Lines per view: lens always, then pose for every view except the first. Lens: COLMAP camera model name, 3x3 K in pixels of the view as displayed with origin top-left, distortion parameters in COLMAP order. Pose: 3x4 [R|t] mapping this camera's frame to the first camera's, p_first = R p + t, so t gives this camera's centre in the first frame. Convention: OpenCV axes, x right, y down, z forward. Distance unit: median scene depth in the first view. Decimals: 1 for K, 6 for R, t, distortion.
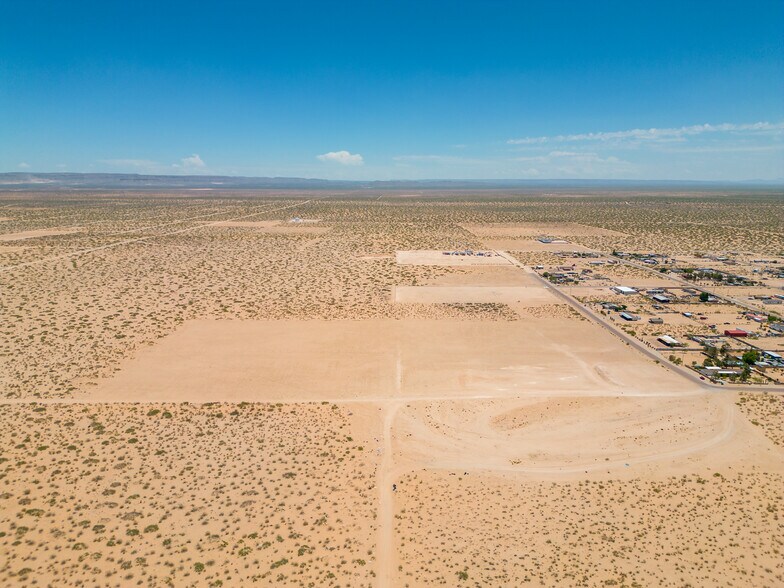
lens RADIAL K [[549.2, 0, 388.2], [0, 549.2, 298.9], [0, 0, 1]] dist [0.062580, -0.056922]
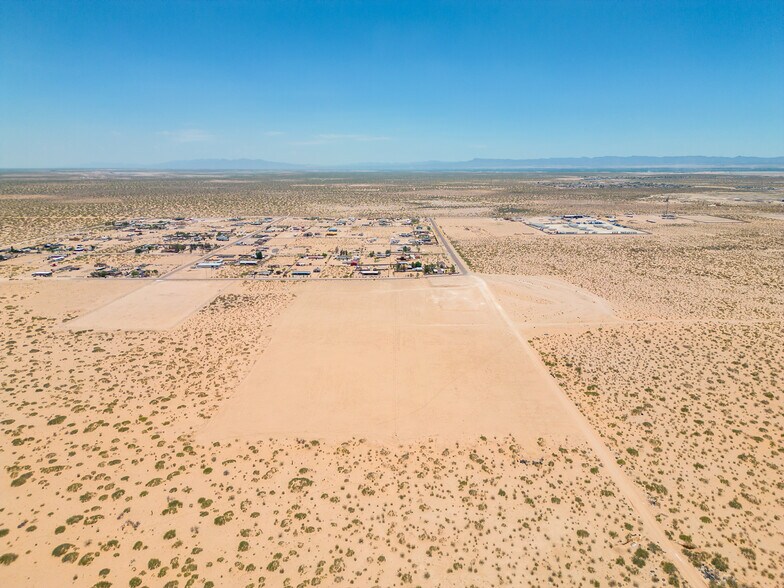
lens RADIAL K [[549.2, 0, 391.4], [0, 549.2, 298.4], [0, 0, 1]] dist [0.062580, -0.056922]
pose [[-0.000278, -0.240959, 0.970535, -1.577711], [0.213312, 0.948183, 0.235470, -0.324267], [-0.976984, 0.207092, 0.051136, 1.460221]]
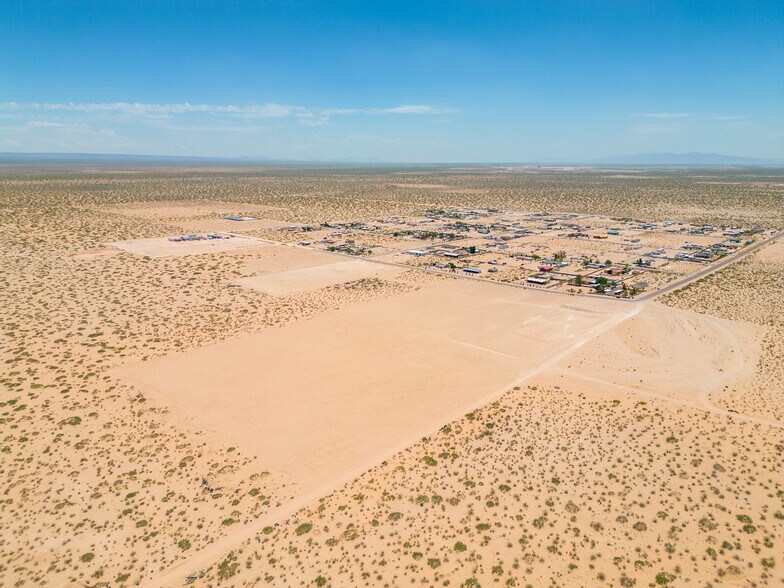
lens RADIAL K [[549.2, 0, 390.0], [0, 549.2, 299.9], [0, 0, 1]] dist [0.062580, -0.056922]
pose [[0.677900, -0.182964, 0.712022, -1.110905], [0.151497, 0.982514, 0.108234, -0.123532], [-0.719375, 0.034497, 0.693765, 0.570092]]
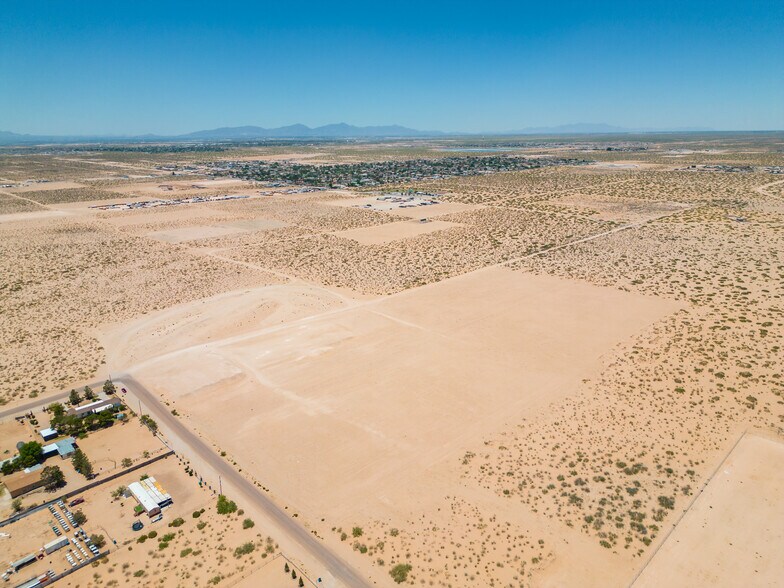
lens RADIAL K [[549.2, 0, 391.4], [0, 549.2, 294.6], [0, 0, 1]] dist [0.062580, -0.056922]
pose [[-0.703219, 0.206825, -0.680225, 1.077291], [-0.140696, 0.897349, 0.418294, -0.522971], [0.696913, 0.389857, -0.601933, 2.273429]]
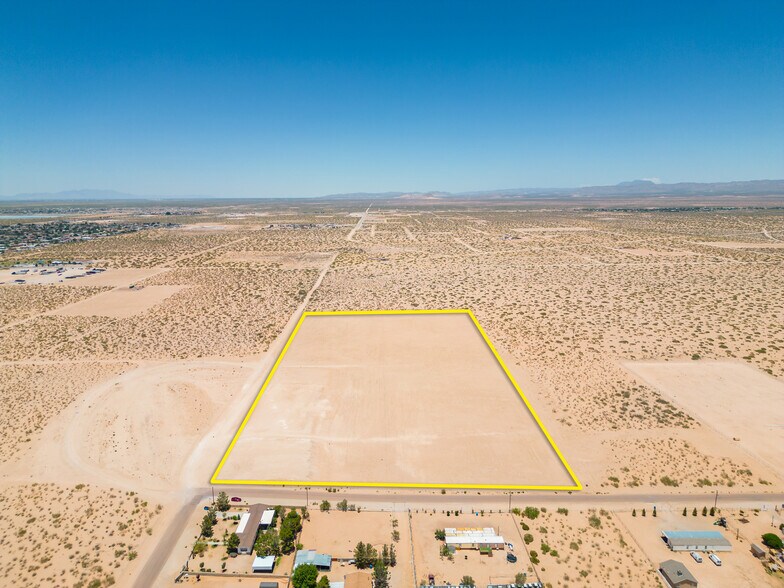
lens RADIAL K [[549.2, 0, 390.4], [0, 549.2, 293.5], [0, 0, 1]] dist [0.062580, -0.056922]
pose [[0.030843, 0.177900, -0.983565, 1.538289], [-0.199869, 0.965257, 0.168321, -0.316027], [0.979337, 0.191393, 0.065328, 1.426763]]
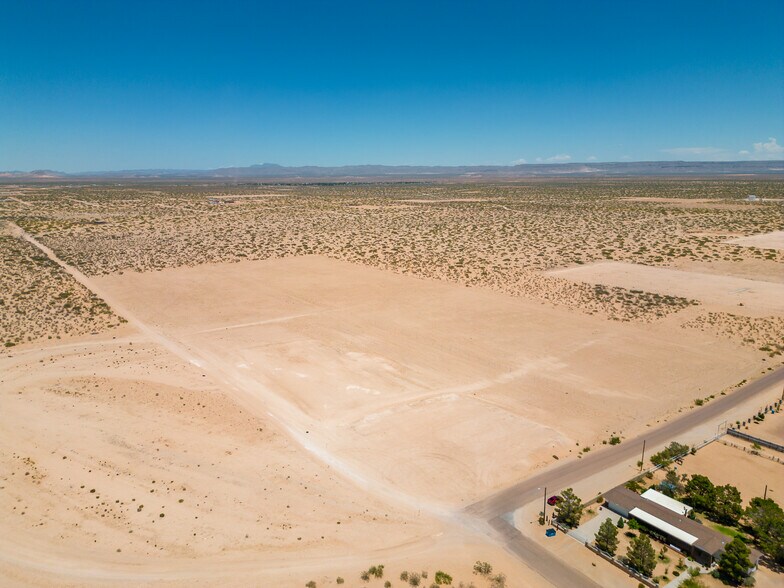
lens RADIAL K [[549.2, 0, 388.6], [0, 549.2, 297.2], [0, 0, 1]] dist [0.062580, -0.056922]
pose [[0.612409, 0.168199, -0.772441, 0.973439], [-0.157310, 0.983491, 0.089436, 0.007466], [0.774732, 0.066741, 0.628758, 0.914111]]
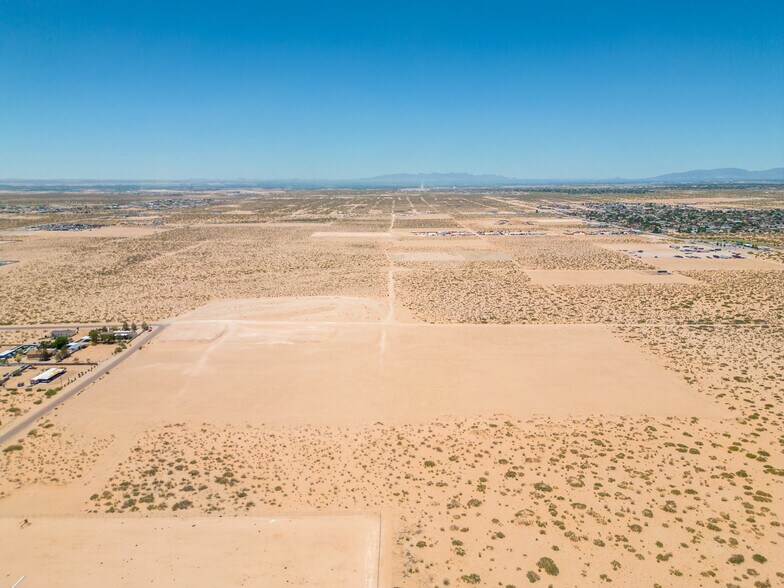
lens RADIAL K [[549.2, 0, 389.8], [0, 549.2, 293.1], [0, 0, 1]] dist [0.062580, -0.056922]
pose [[-0.999975, 0.002440, -0.006576, 0.017212], [-0.000440, 0.913876, 0.405993, -0.605306], [0.007001, 0.405986, -0.913852, 2.814796]]
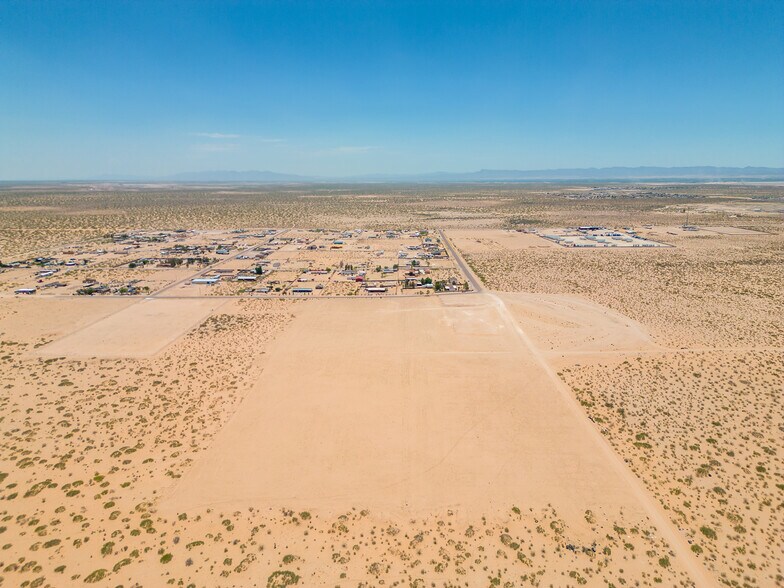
lens RADIAL K [[549.2, 0, 390.4], [0, 549.2, 295.3], [0, 0, 1]] dist [0.062580, -0.056922]
pose [[0.014618, -0.217033, 0.976055, -1.388422], [0.215618, 0.953877, 0.208872, -0.315668], [-0.976368, 0.207402, 0.060740, 1.465341]]
